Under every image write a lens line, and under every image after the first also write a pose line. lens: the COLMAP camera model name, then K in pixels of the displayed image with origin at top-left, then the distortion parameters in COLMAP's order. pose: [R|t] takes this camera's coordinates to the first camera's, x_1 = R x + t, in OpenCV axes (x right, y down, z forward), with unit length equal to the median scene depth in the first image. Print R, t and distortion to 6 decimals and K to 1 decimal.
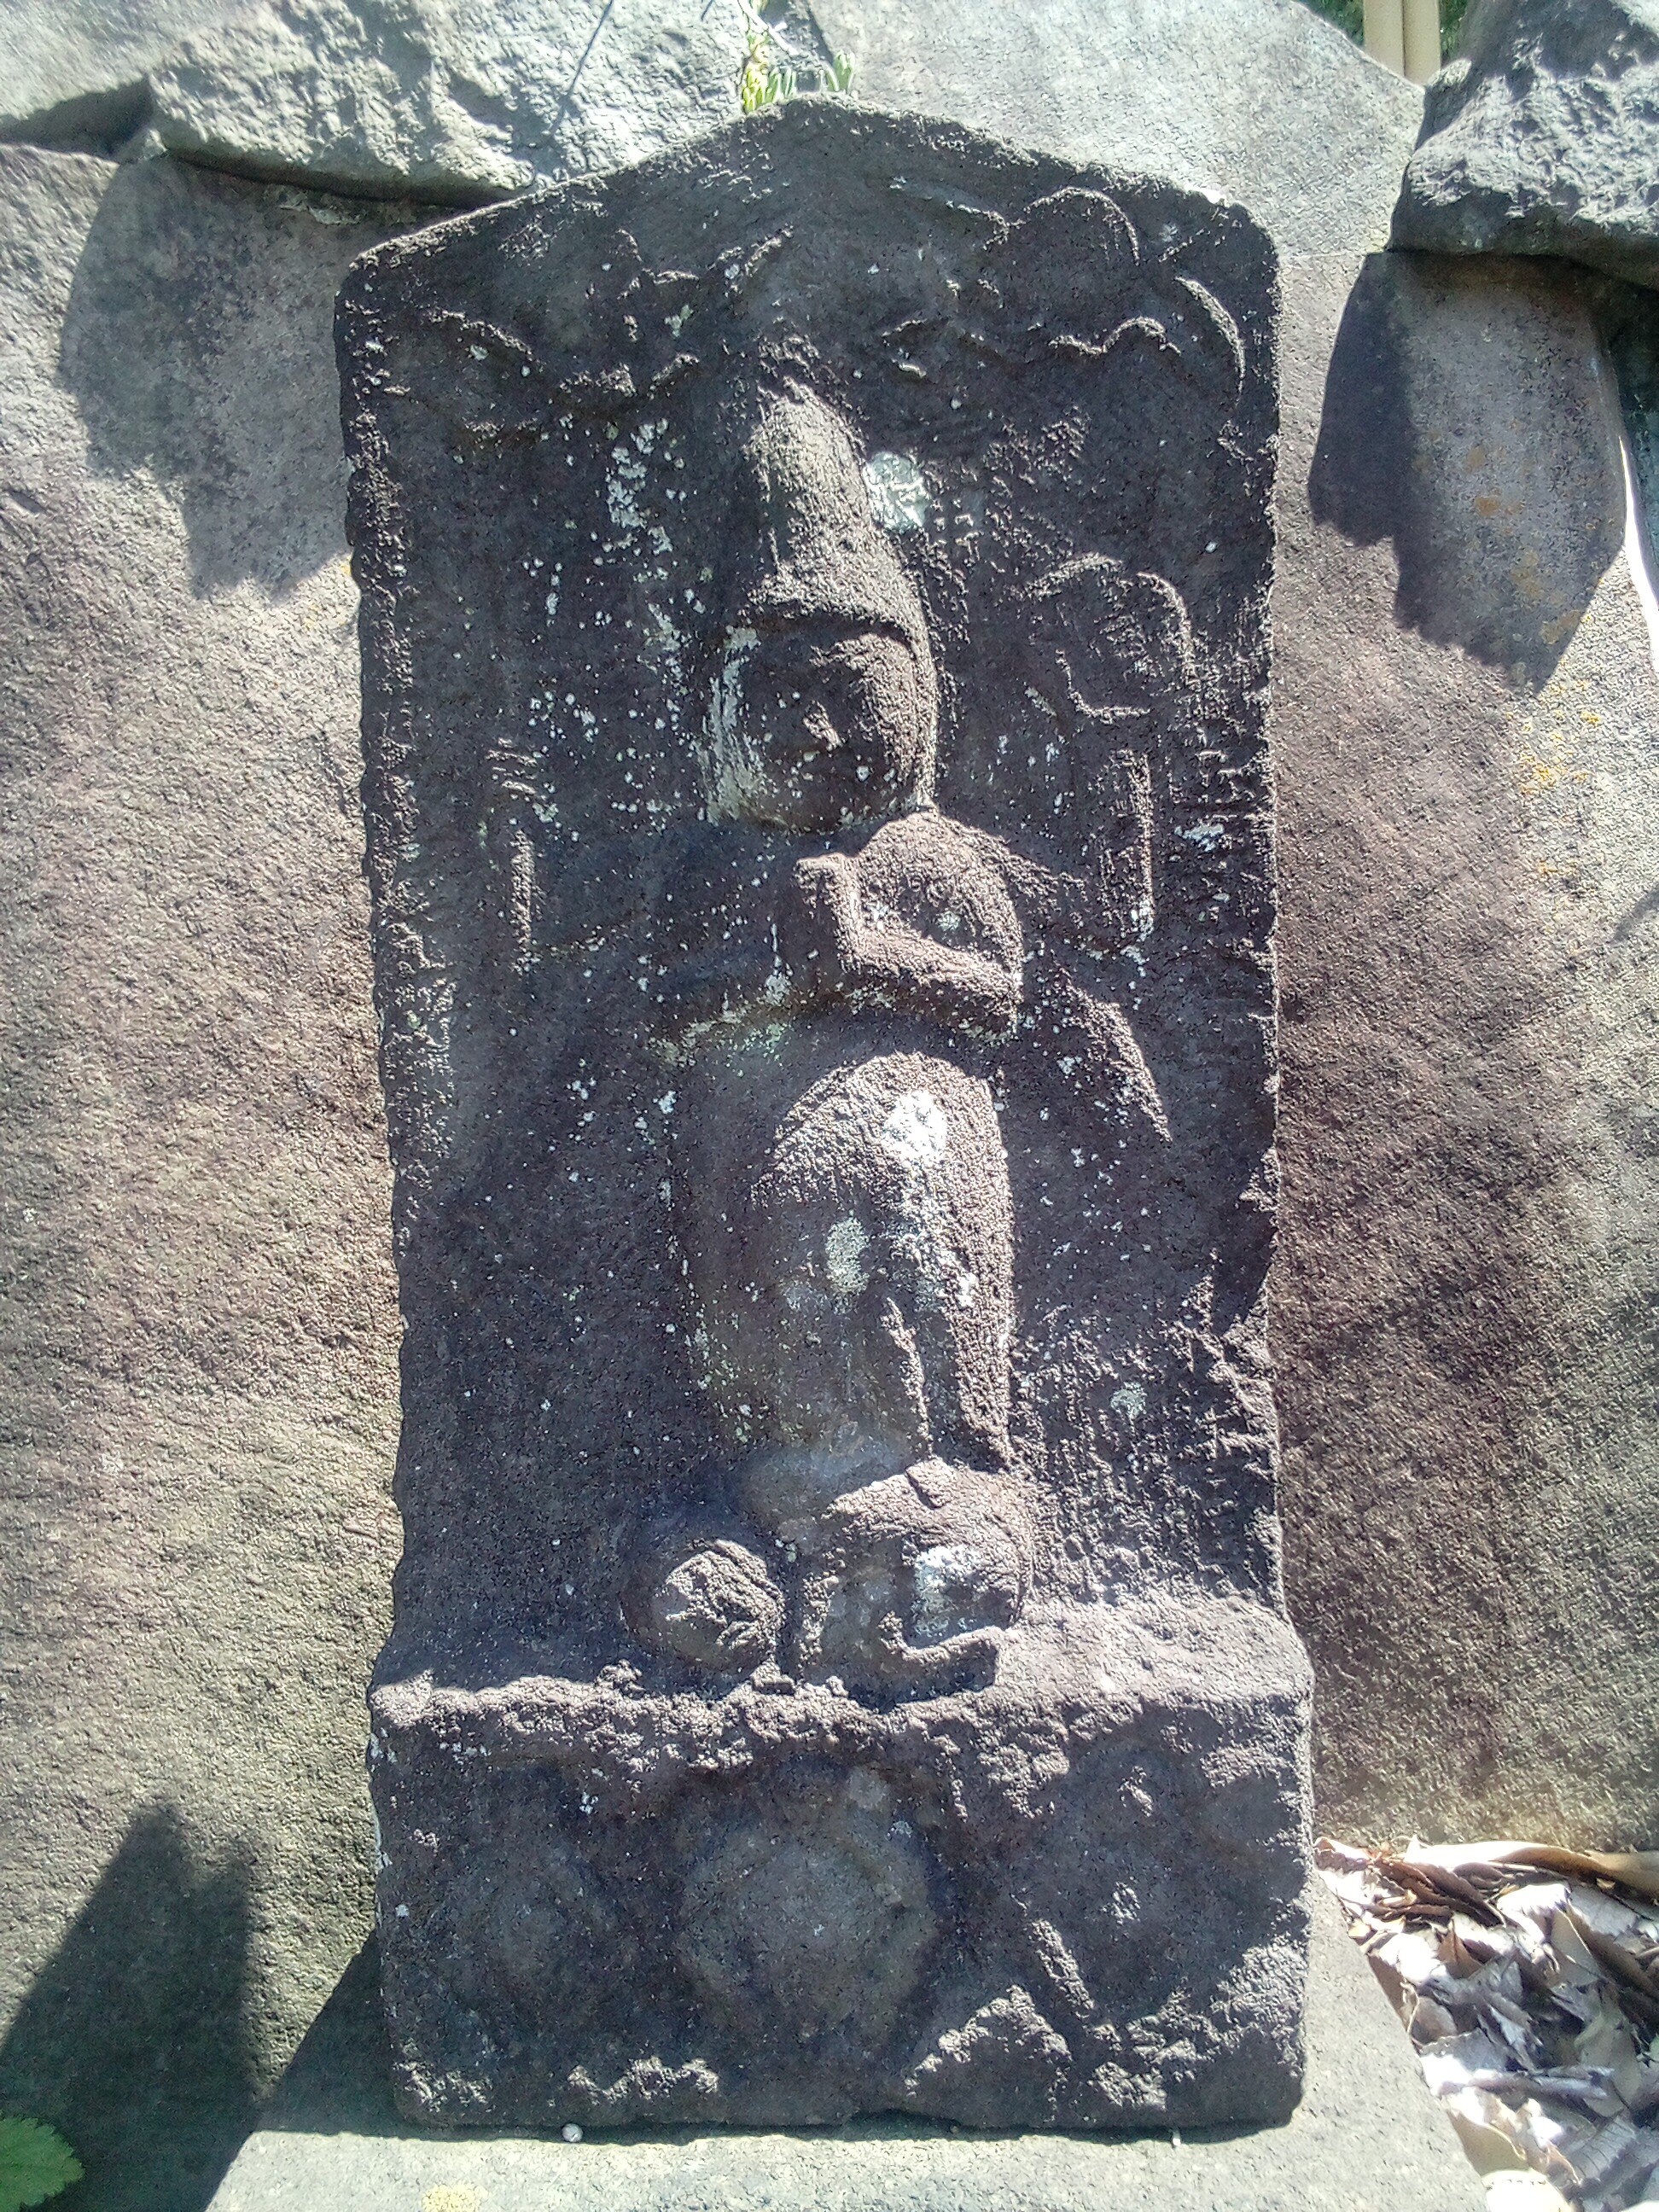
lens RADIAL K [[1711.8, 0, 829.5], [0, 1711.8, 1106.0], [0, 0, 1]] dist [0.054903, -0.105646]
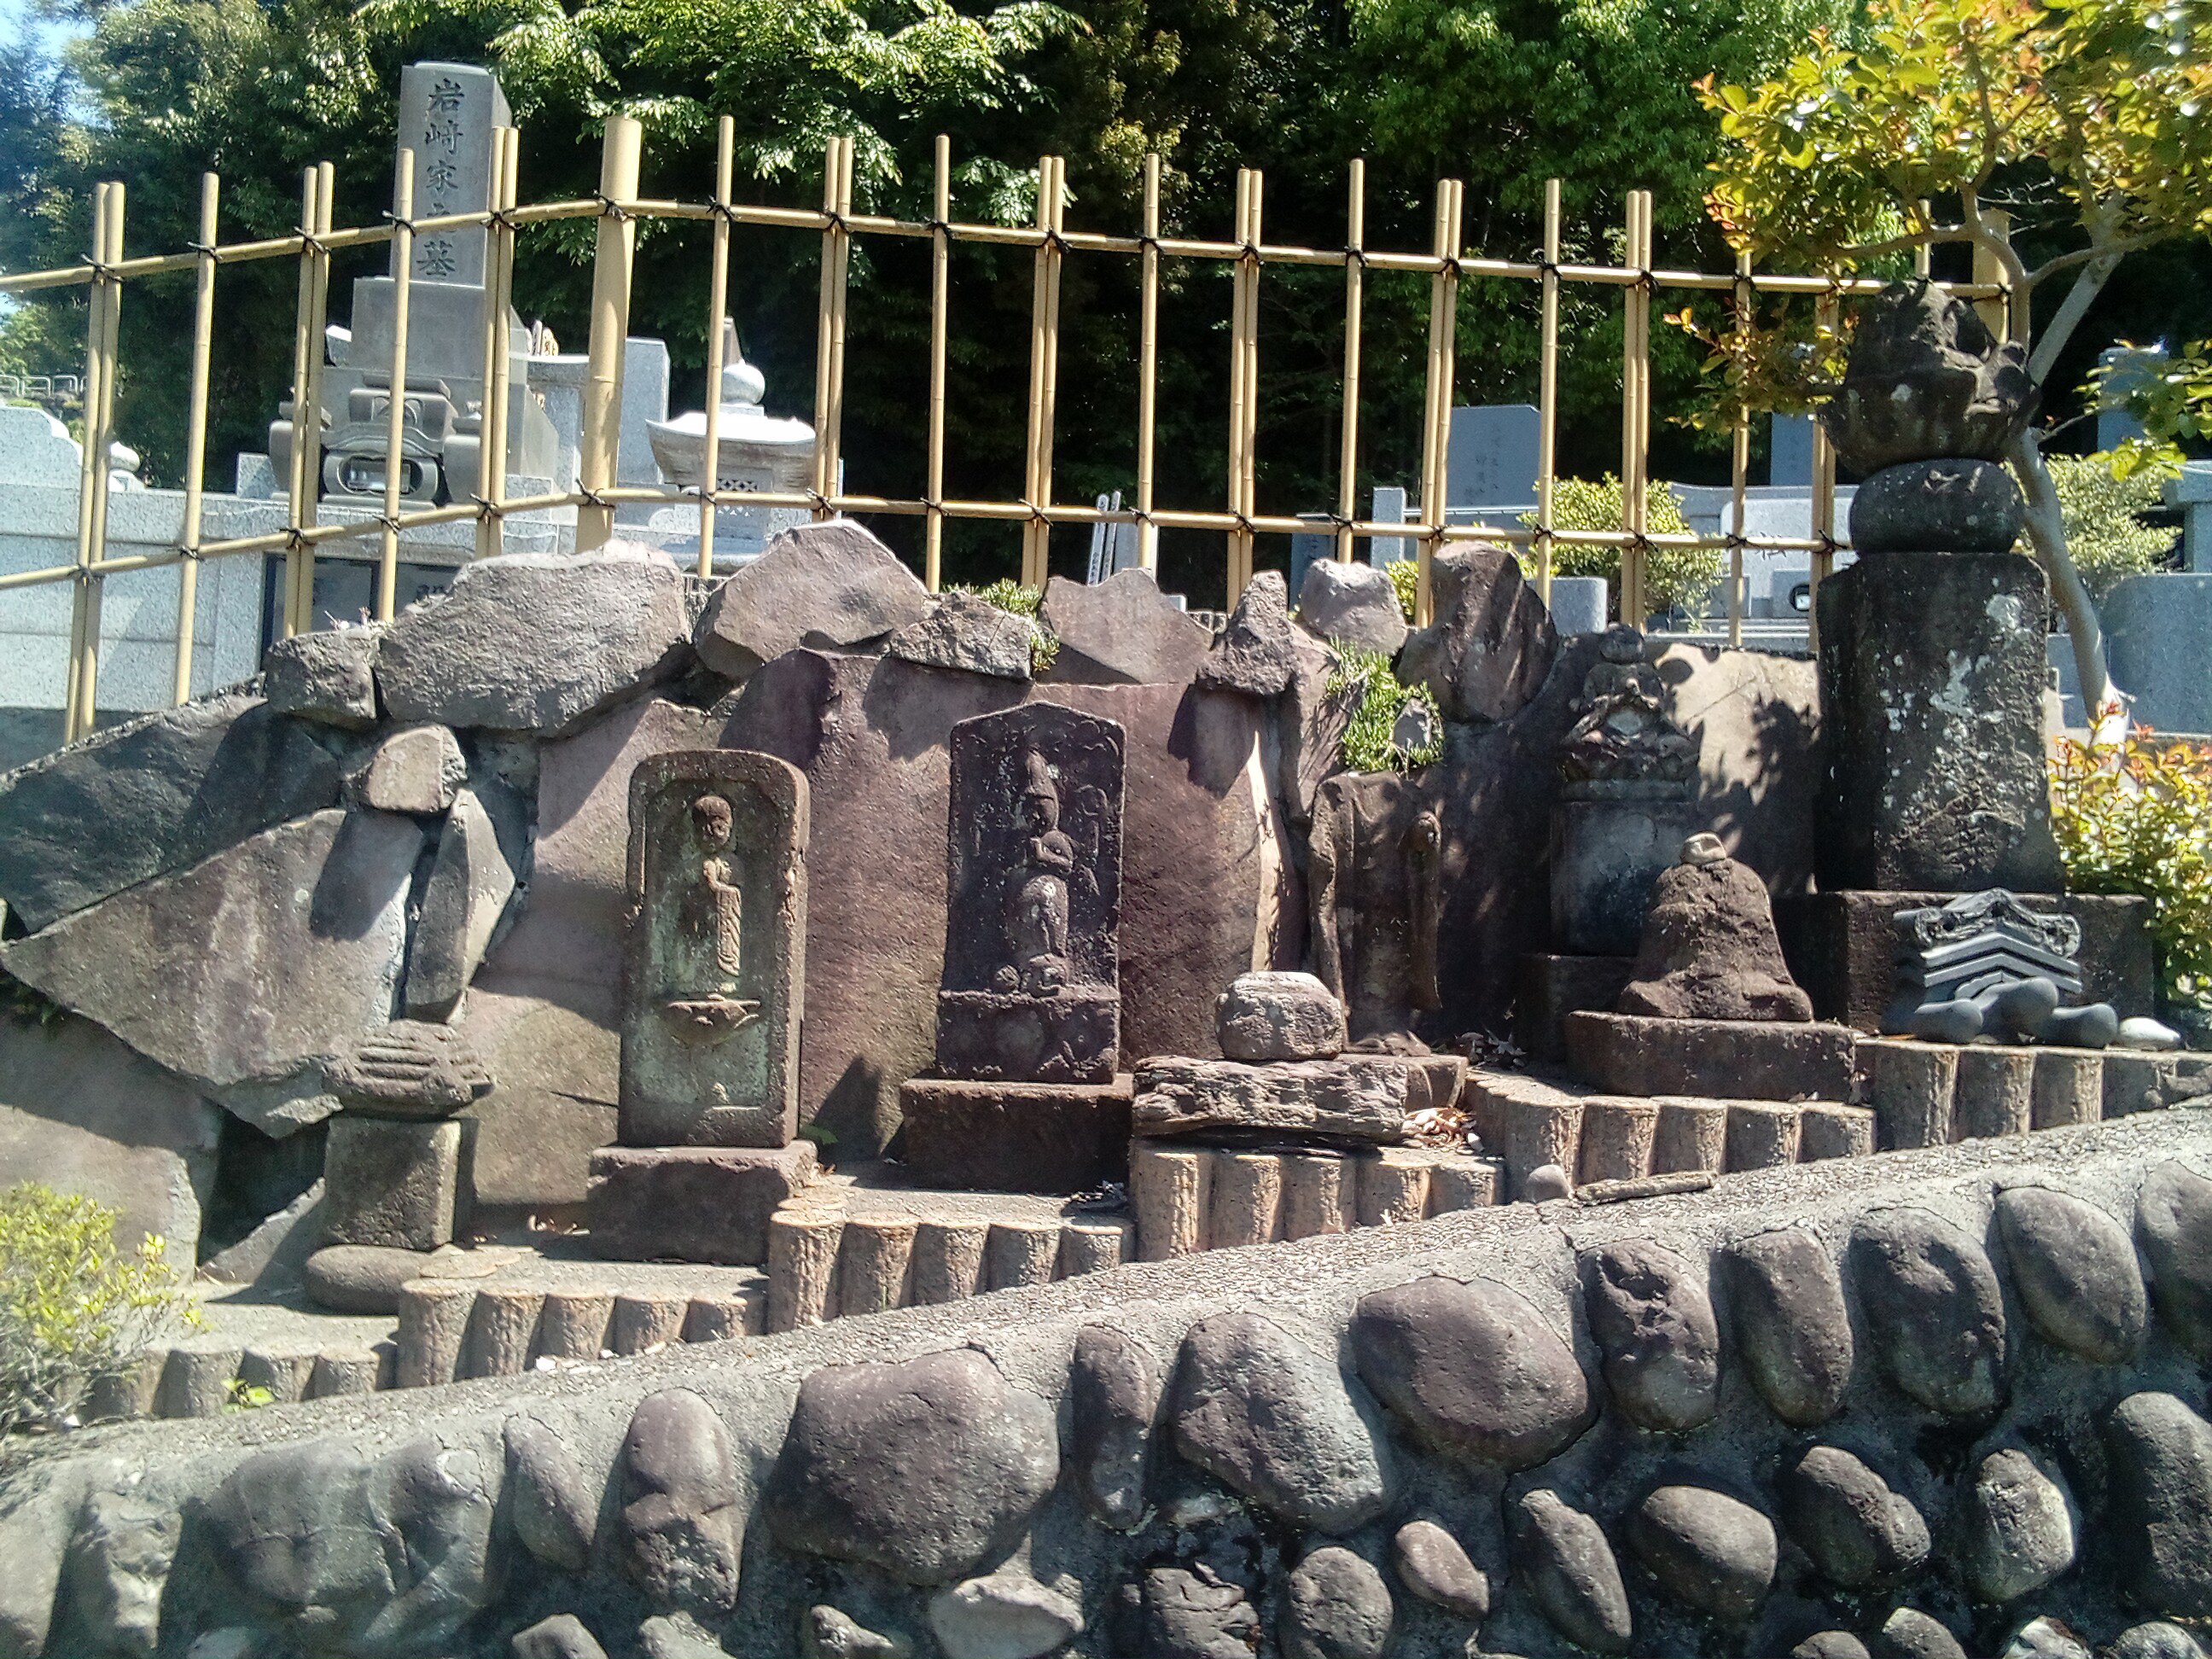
lens RADIAL K [[1711.8, 0, 1106.0], [0, 1711.8, 829.5], [0, 0, 1]] dist [0.054903, -0.105646]
pose [[0.998234, 0.057076, 0.016449, 0.123979], [-0.055207, 0.993685, -0.097683, 0.330337], [-0.021920, 0.096602, 0.995082, -4.217156]]
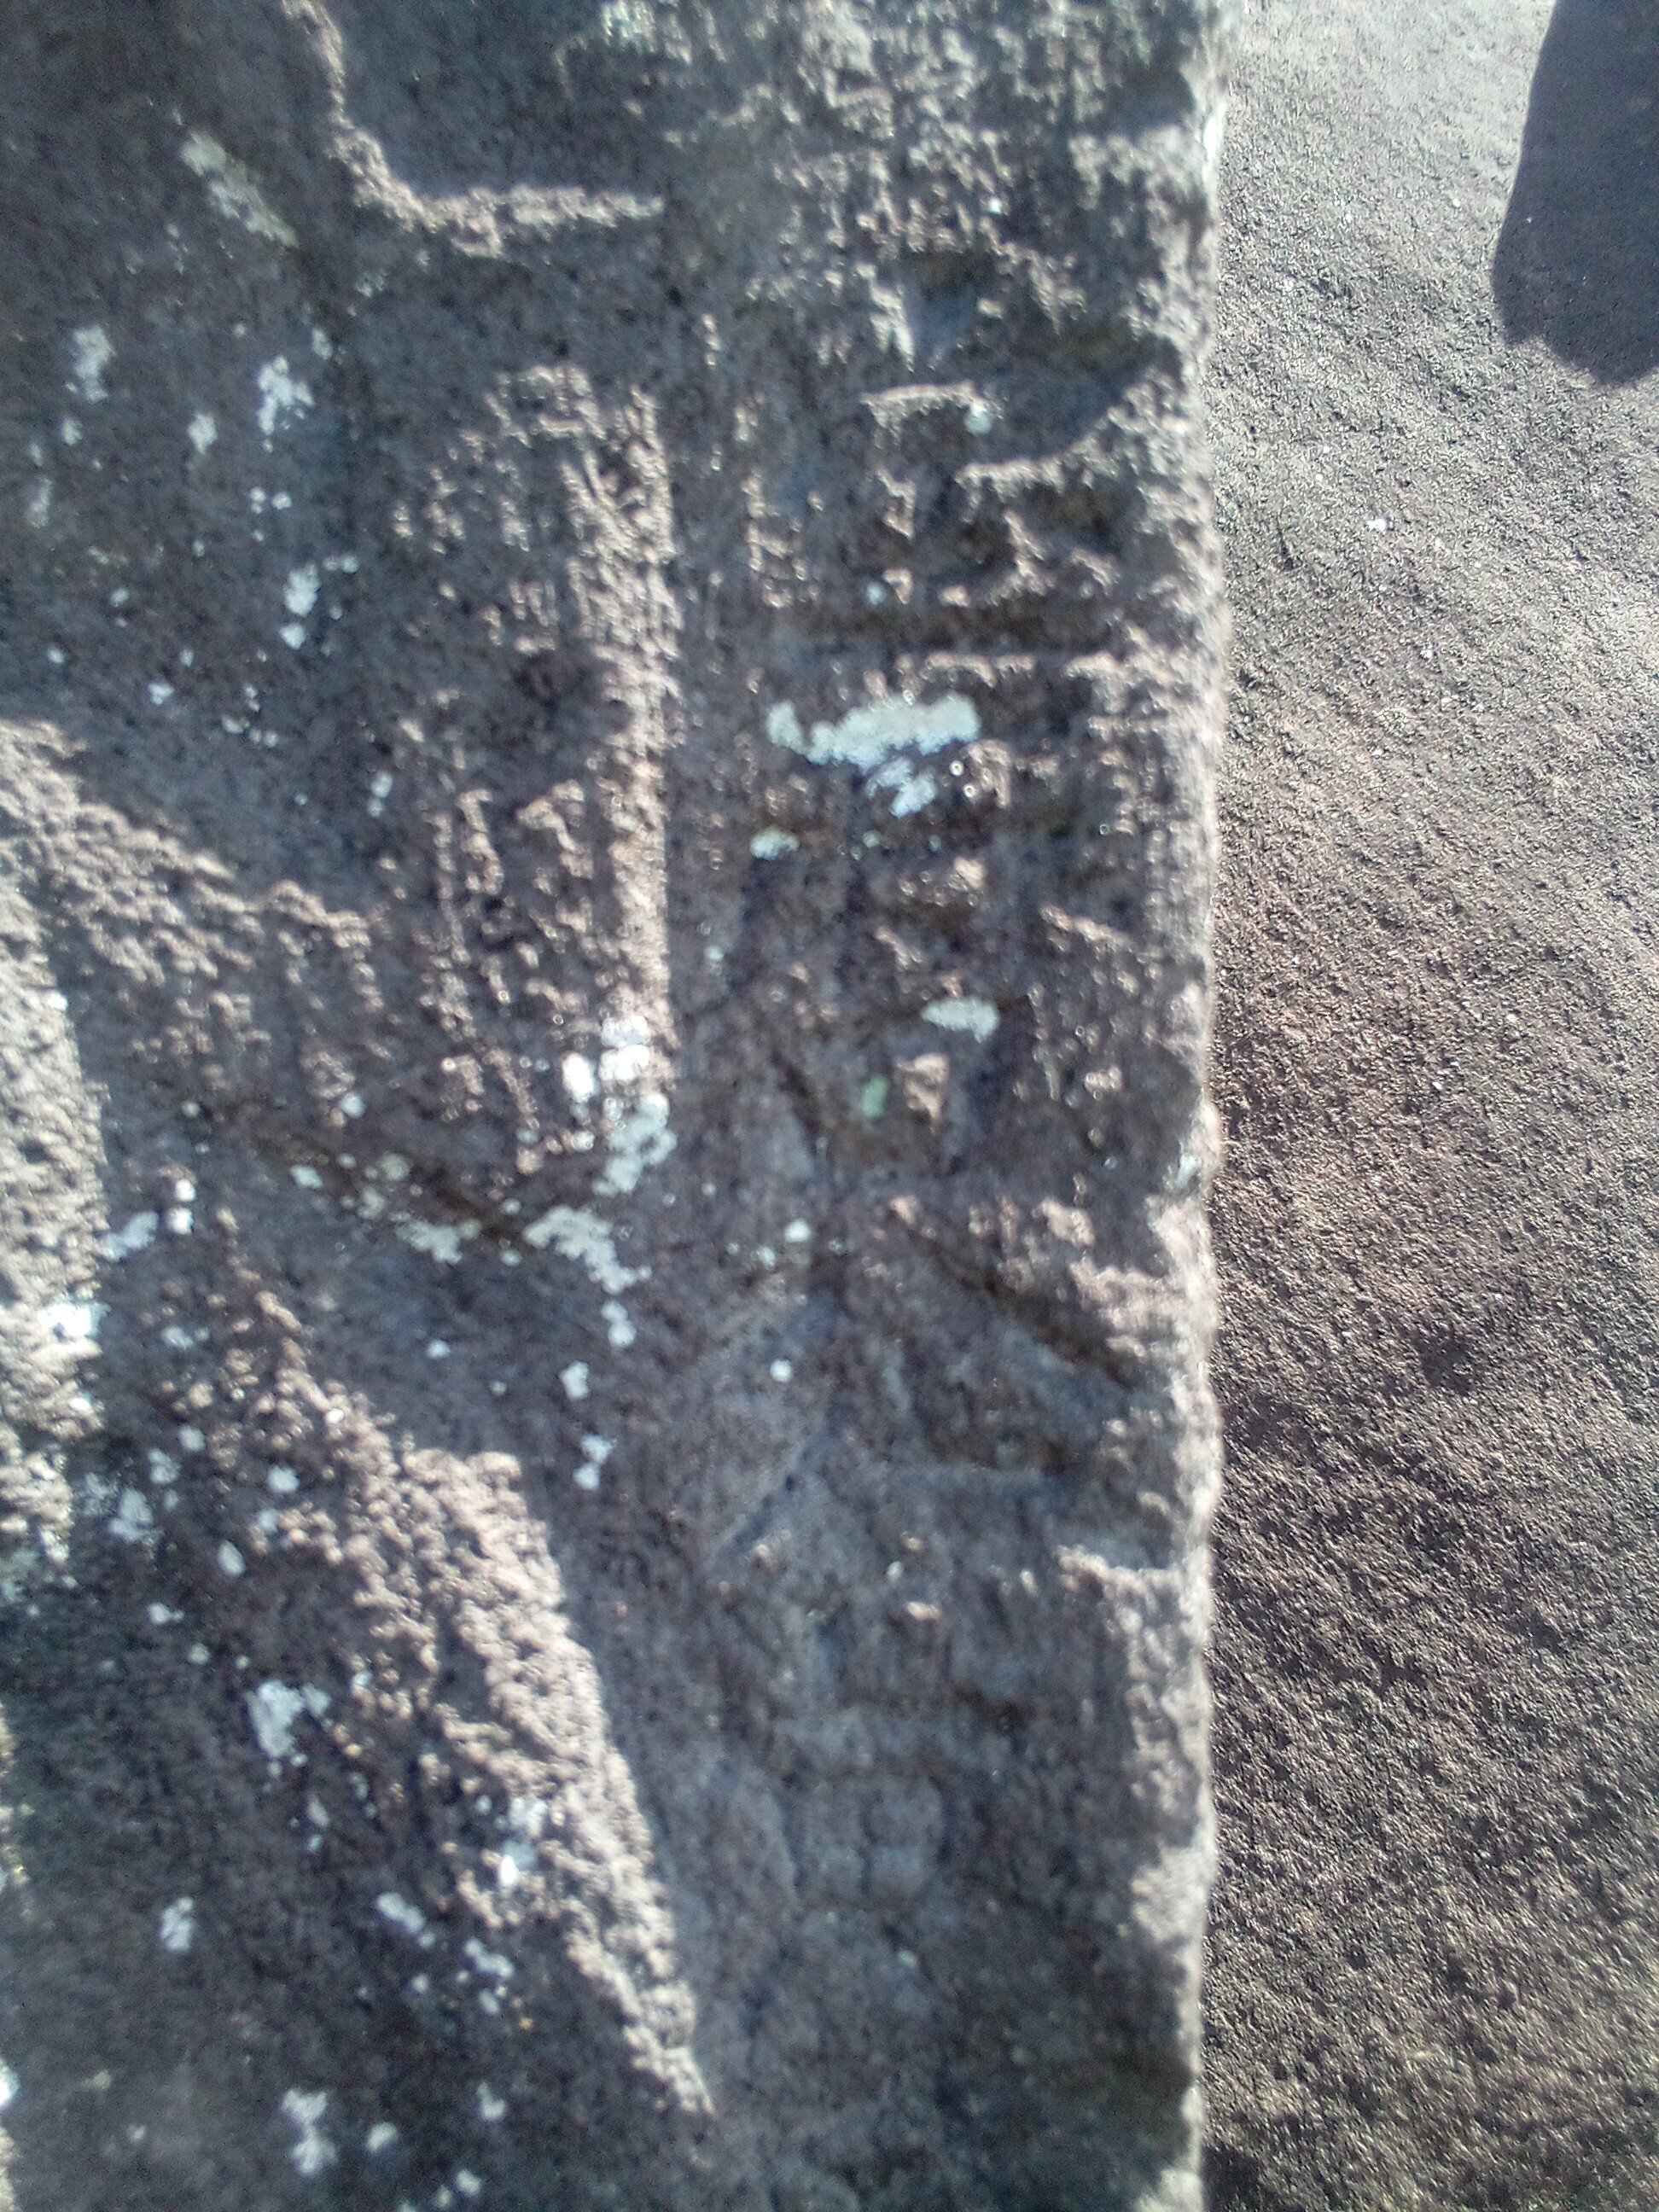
lens RADIAL K [[1844.9, 0, 829.5], [0, 1844.9, 1106.0], [0, 0, 1]] dist [0.050940, -0.083237]
pose [[0.994232, 0.042843, -0.098322, 0.235476], [-0.055255, 0.990337, -0.127199, -0.078034], [0.091922, 0.131898, 0.986992, 0.760235]]
